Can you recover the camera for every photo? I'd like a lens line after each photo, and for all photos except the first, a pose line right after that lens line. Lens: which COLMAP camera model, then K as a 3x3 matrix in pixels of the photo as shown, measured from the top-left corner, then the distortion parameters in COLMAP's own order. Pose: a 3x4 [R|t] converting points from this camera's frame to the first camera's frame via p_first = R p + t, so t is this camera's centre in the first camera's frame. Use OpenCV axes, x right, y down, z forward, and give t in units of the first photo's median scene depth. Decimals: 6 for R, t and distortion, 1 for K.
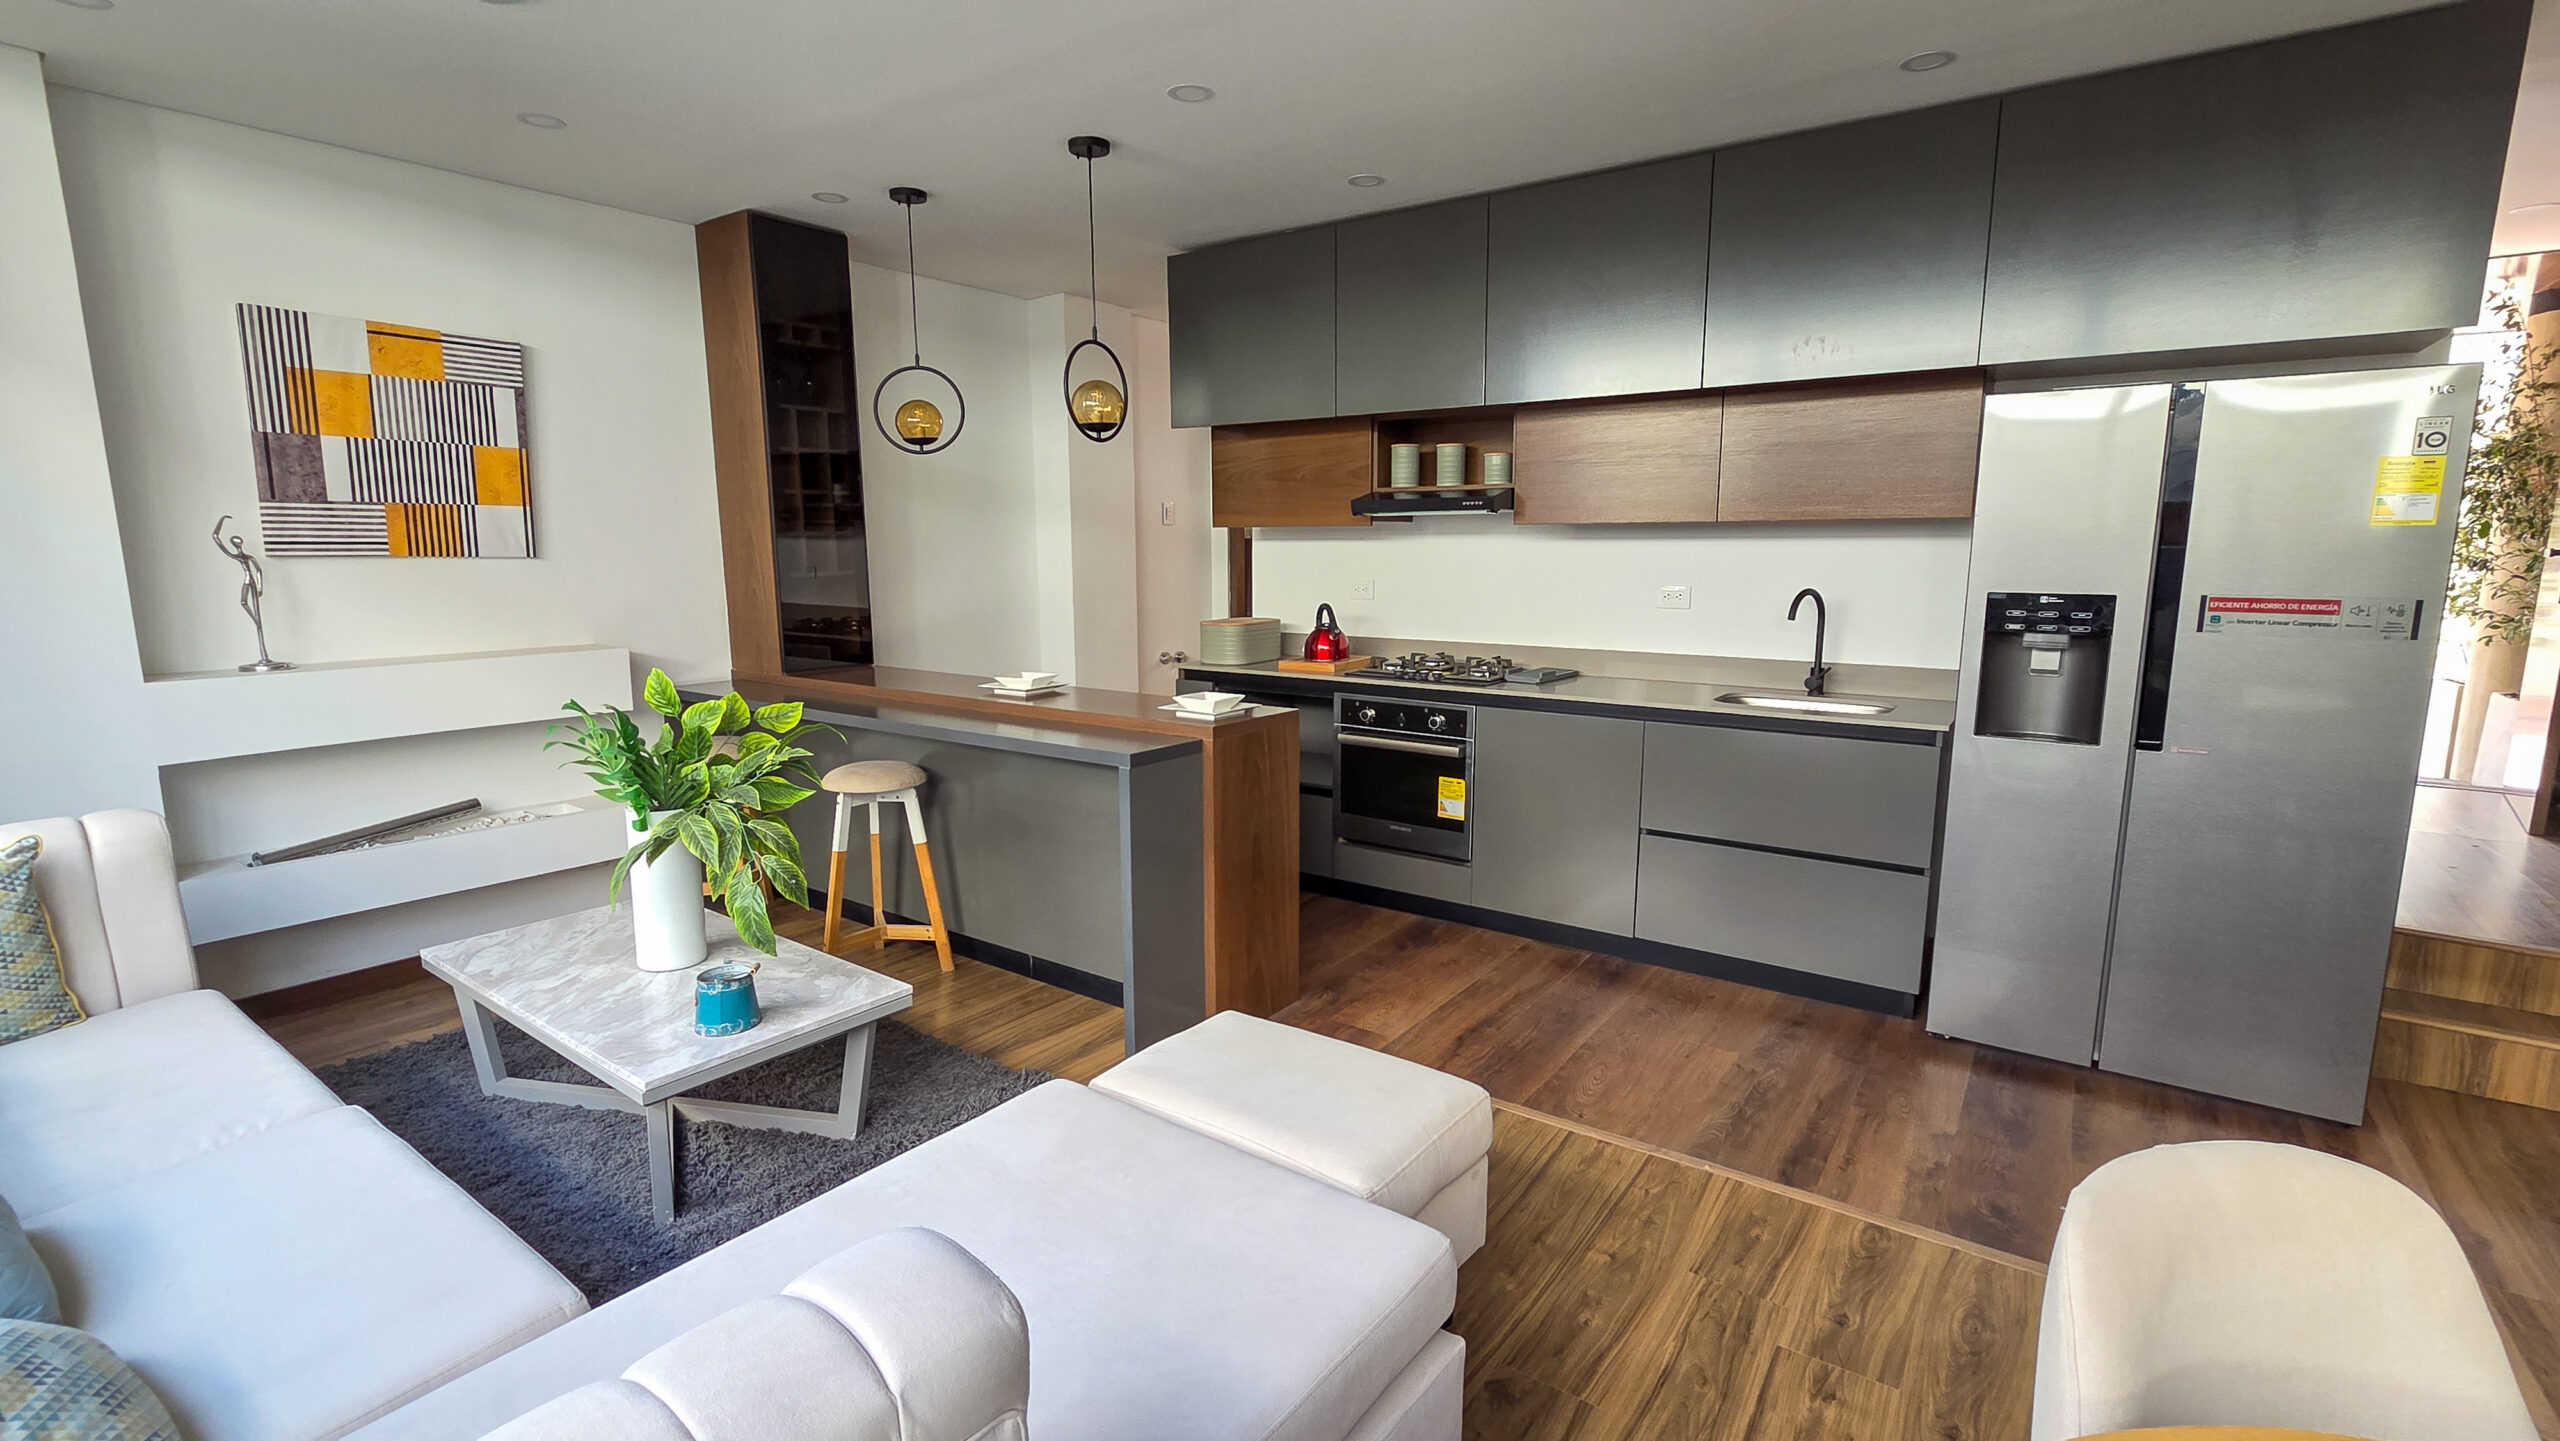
lens RADIAL K [[1141.5, 0, 1275.9], [0, 1141.5, 723.9], [0, 0, 1]] dist [-0.002563, 0.001083]
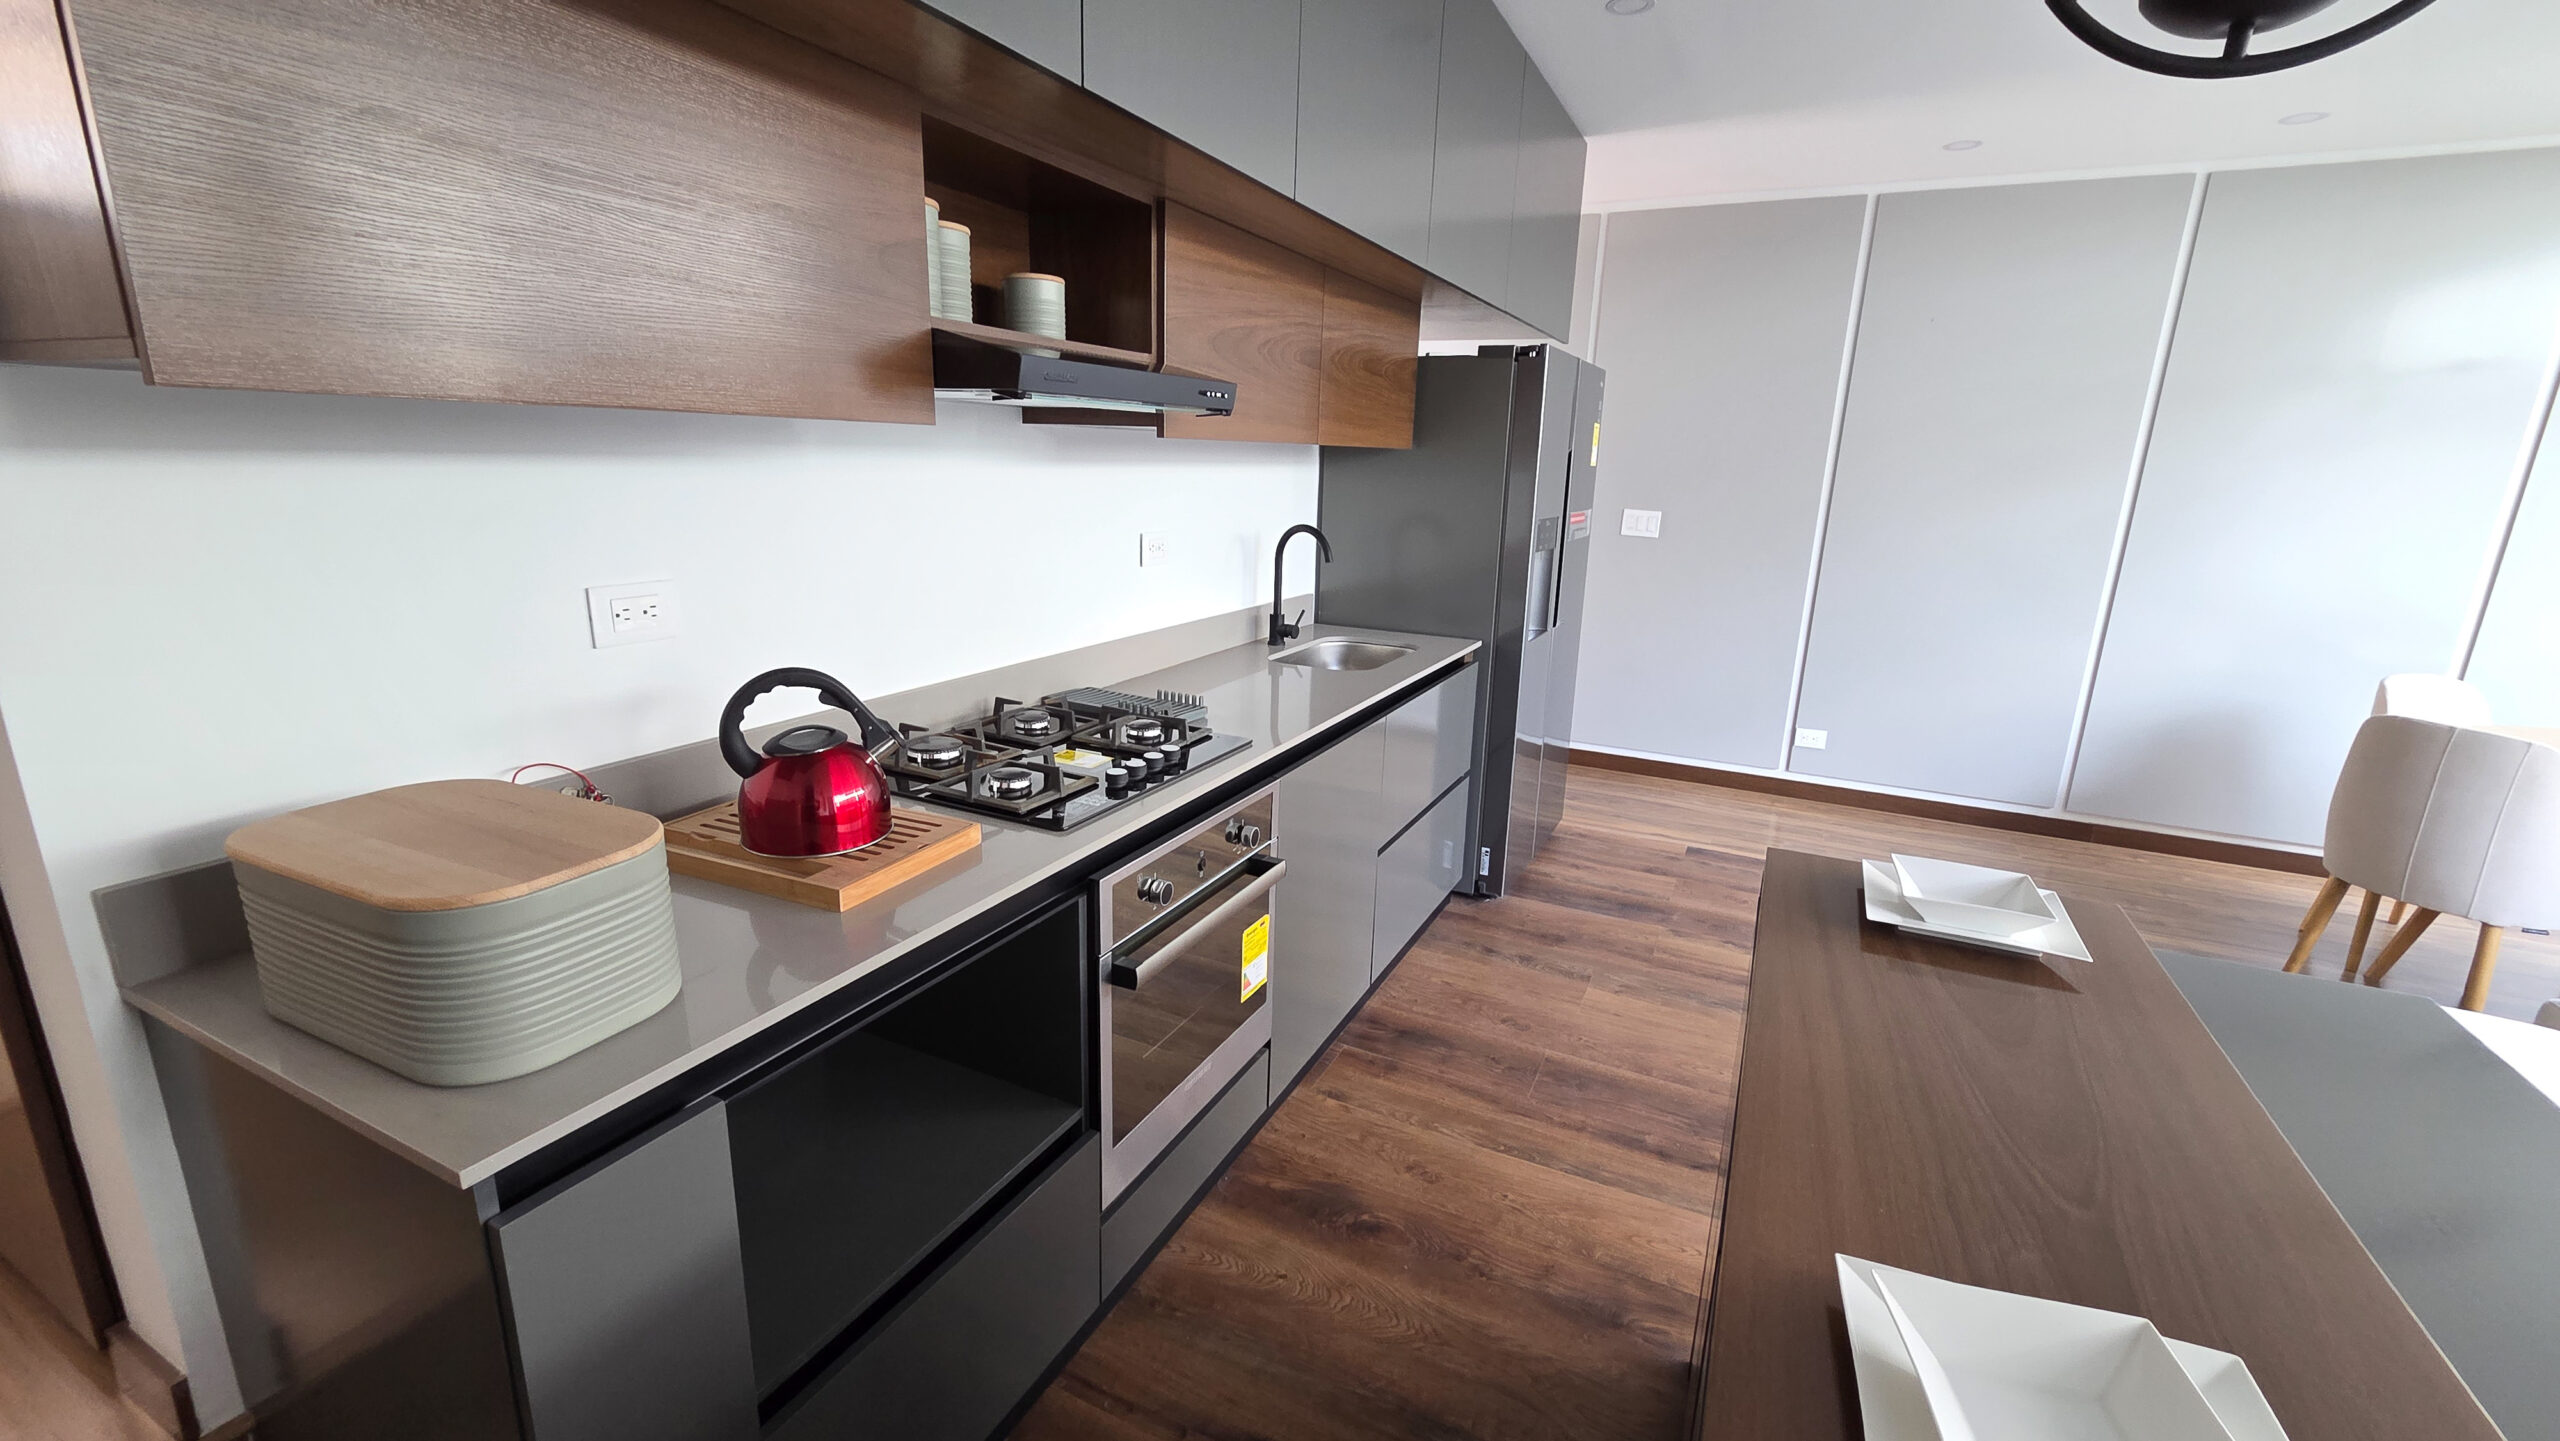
lens RADIAL K [[1042.0, 0, 1279.9], [0, 1042.0, 718.7], [0, 0, 1]] dist [-0.000871, 0.000139]
pose [[-0.162658, -0.243713, 0.956110, -0.356607], [0.128888, 0.955464, 0.265475, -0.209489], [-0.978228, 0.166412, -0.124003, 1.253336]]
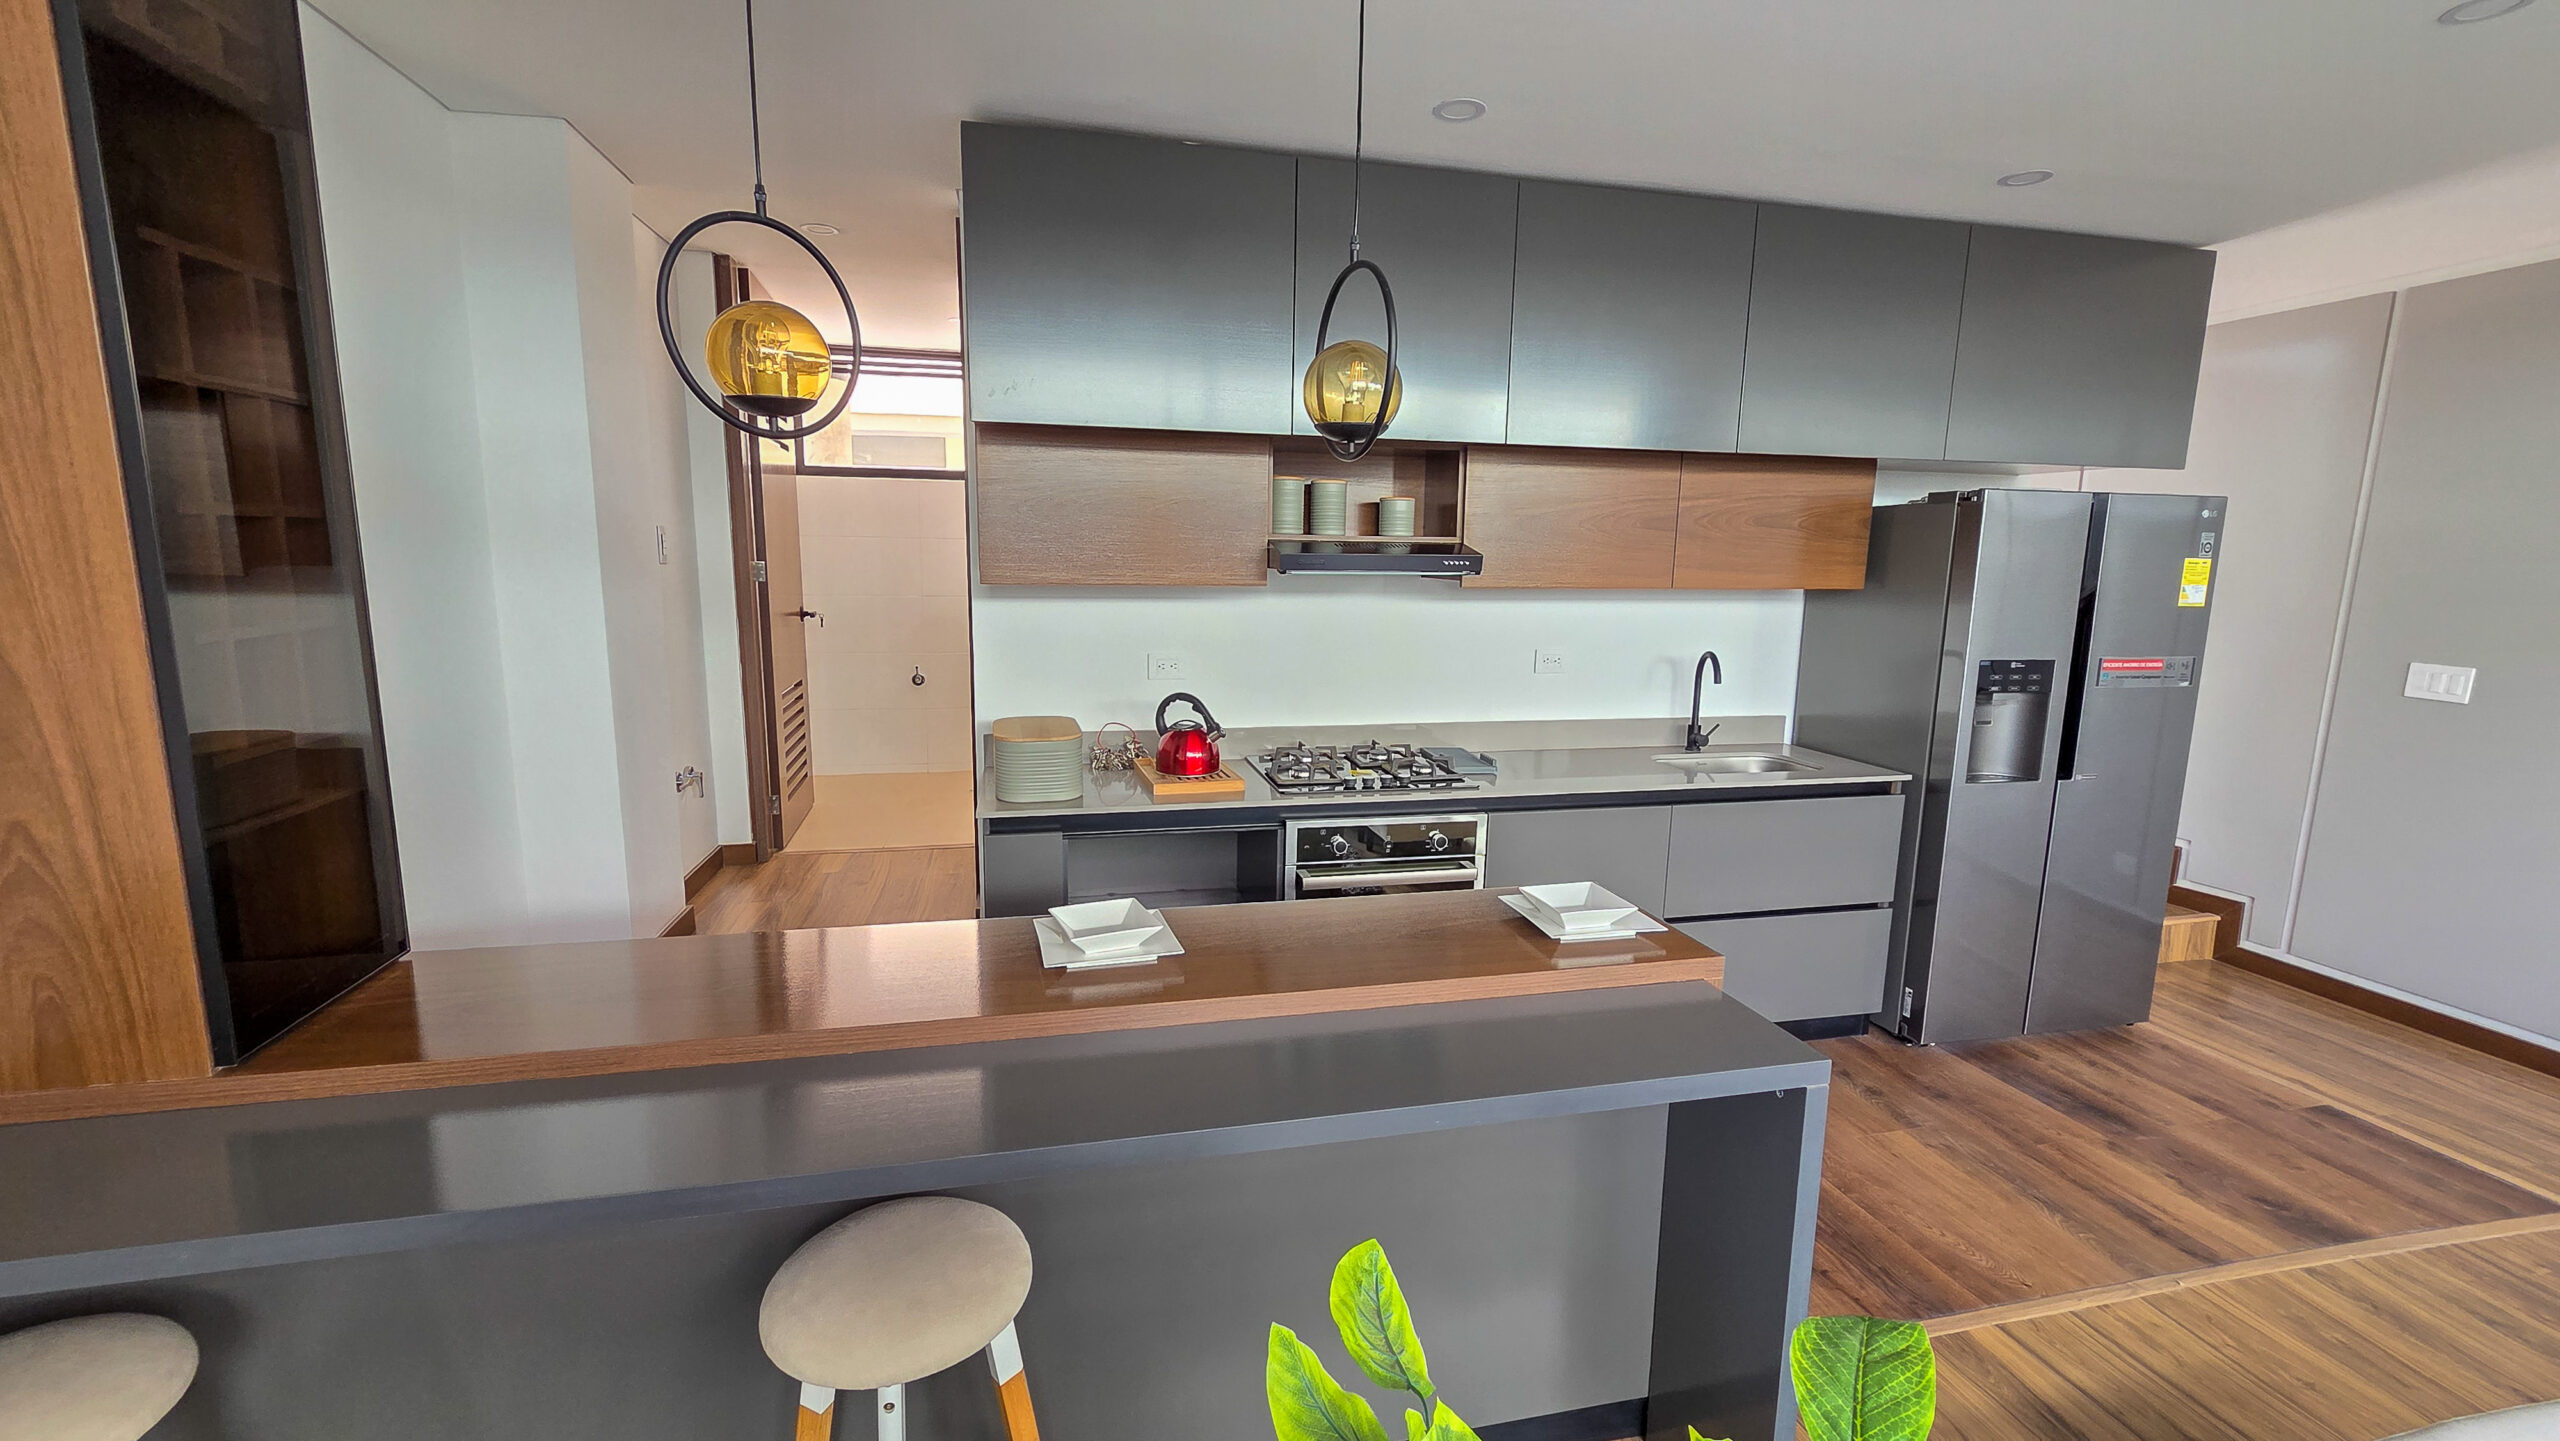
lens RADIAL K [[1042.0, 0, 1287.6], [0, 1042.0, 722.7], [0, 0, 1]] dist [-0.000871, 0.000139]
pose [[0.660716, -0.105662, 0.743162, -0.549476], [0.104347, 0.993359, 0.048463, -0.155318], [-0.743348, 0.045526, 0.667354, 0.720930]]
